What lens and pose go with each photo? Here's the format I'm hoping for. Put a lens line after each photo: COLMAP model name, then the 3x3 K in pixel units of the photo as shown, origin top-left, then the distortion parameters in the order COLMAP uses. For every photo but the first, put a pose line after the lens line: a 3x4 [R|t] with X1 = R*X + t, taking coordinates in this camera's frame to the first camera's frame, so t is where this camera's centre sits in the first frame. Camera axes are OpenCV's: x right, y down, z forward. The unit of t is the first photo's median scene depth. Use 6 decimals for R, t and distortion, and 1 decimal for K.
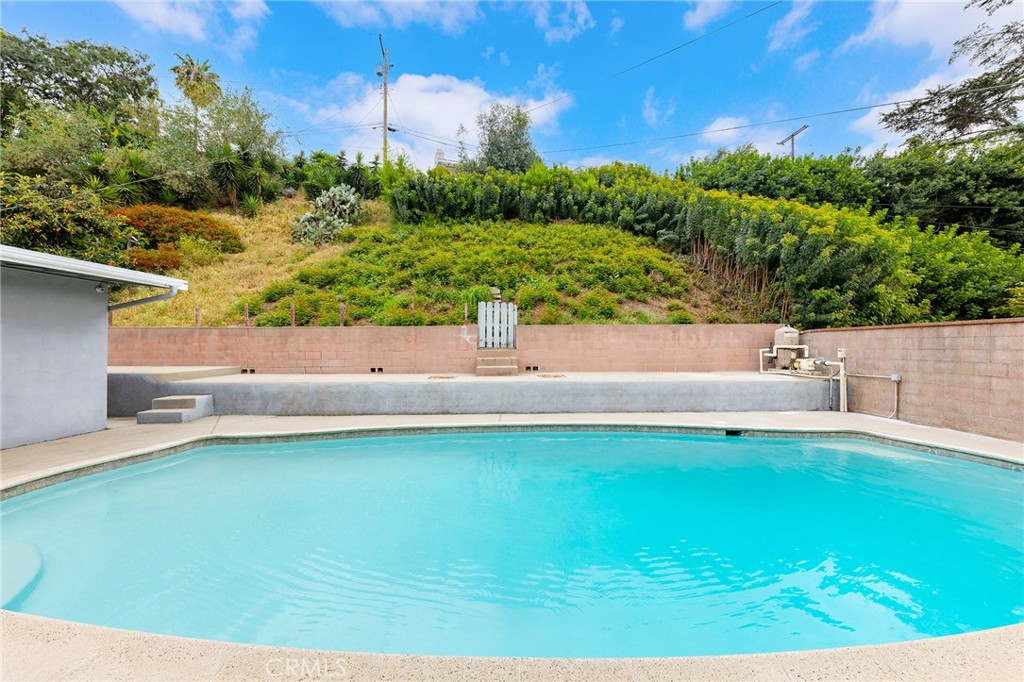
lens RADIAL K [[332.1, 0, 520.4], [0, 332.1, 347.7], [0, 0, 1]] dist [0.002770, -0.000411]
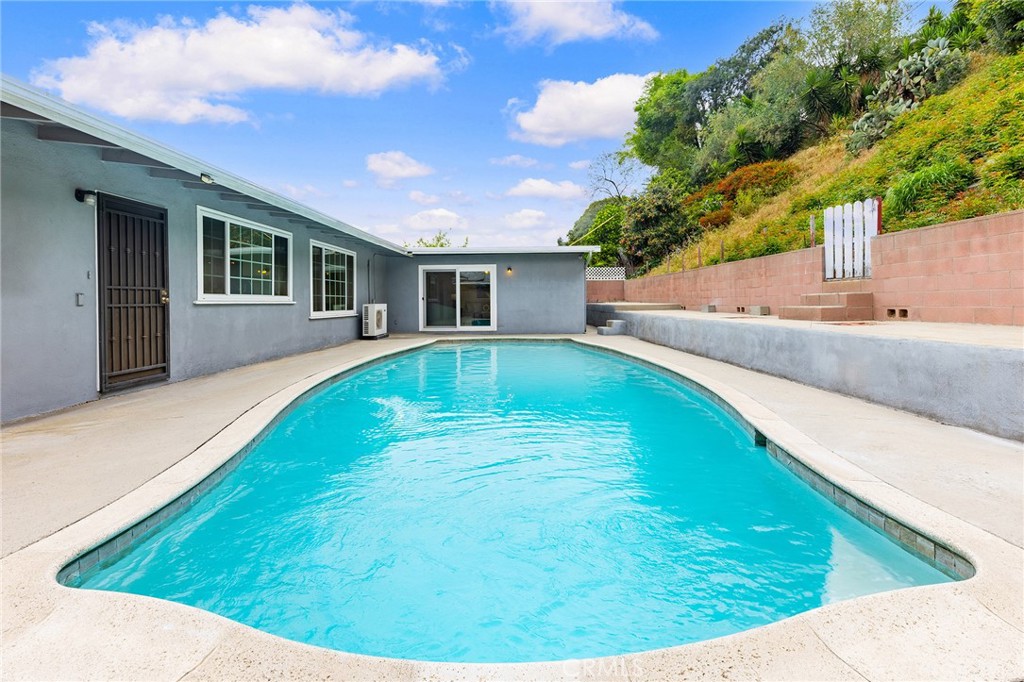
lens RADIAL K [[407.1, 0, 511.8], [0, 407.1, 305.9], [0, 0, 1]] dist [0.003283, -0.000239]
pose [[0.037057, 0.018669, -0.999139, 0.673789], [0.008195, 0.999786, 0.018985, 0.033137], [0.999280, -0.008891, 0.036896, 0.357420]]
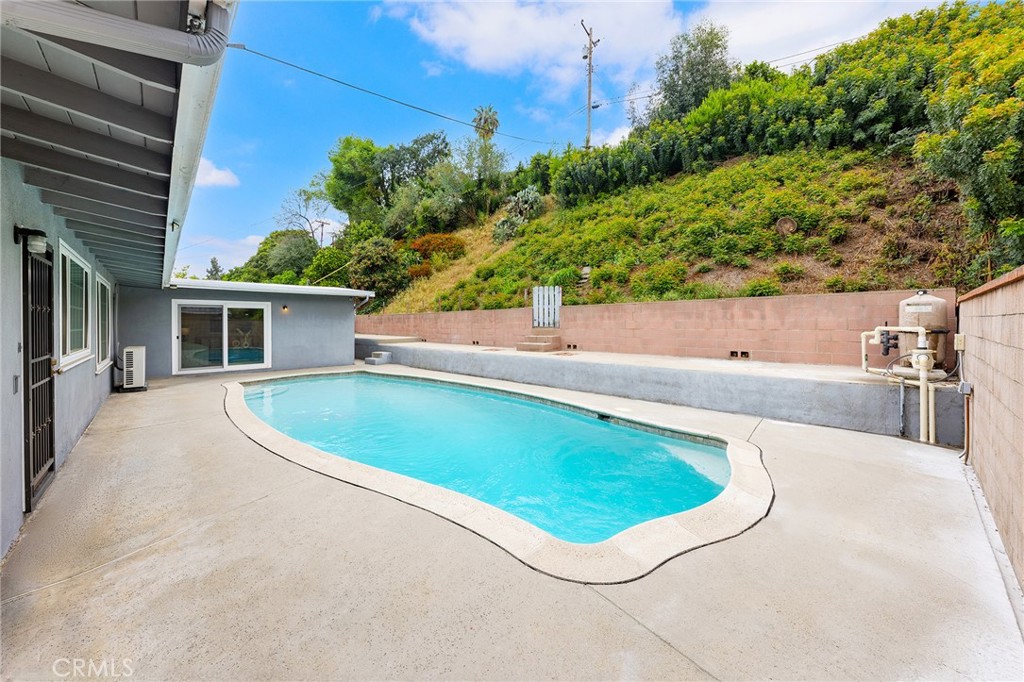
lens RADIAL K [[353.3, 0, 474.2], [0, 353.3, 327.4], [0, 0, 1]] dist [0.001547, 0.000002]
pose [[0.685485, 0.007778, -0.728045, 0.641167], [-0.000829, 0.999951, 0.009903, -0.009916], [0.728086, -0.006185, 0.685458, 0.008231]]
